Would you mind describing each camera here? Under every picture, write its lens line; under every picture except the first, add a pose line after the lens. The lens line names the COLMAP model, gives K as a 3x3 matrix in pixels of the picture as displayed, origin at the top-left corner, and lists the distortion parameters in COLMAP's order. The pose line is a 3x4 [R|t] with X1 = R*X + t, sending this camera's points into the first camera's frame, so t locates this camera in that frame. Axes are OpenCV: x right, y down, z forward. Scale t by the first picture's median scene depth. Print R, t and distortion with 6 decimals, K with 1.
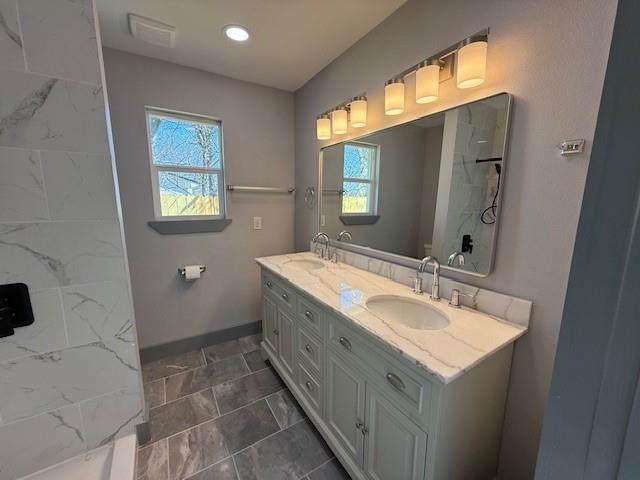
lens RADIAL K [[254.6, 0, 317.8], [0, 254.6, 239.6], [0, 0, 1]] dist [-0.001305, -0.000958]
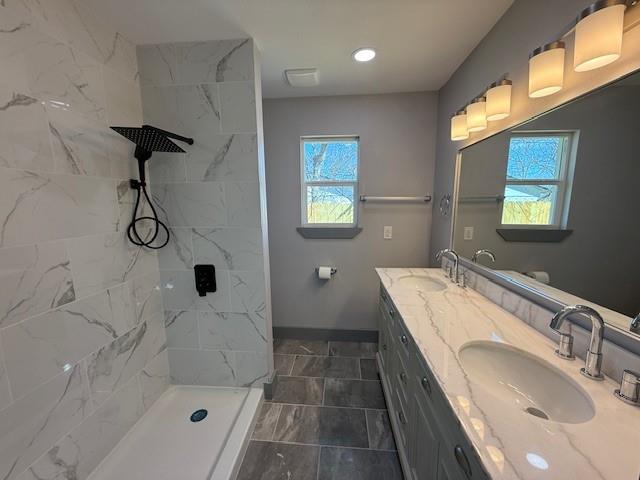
lens RADIAL K [[254.6, 0, 317.8], [0, 254.6, 239.6], [0, 0, 1]] dist [-0.001305, -0.000958]
pose [[0.802310, 0.071574, -0.592601, 0.169454], [-0.081548, 0.996620, 0.009965, -0.032597], [0.591311, 0.040330, 0.805435, 0.051416]]
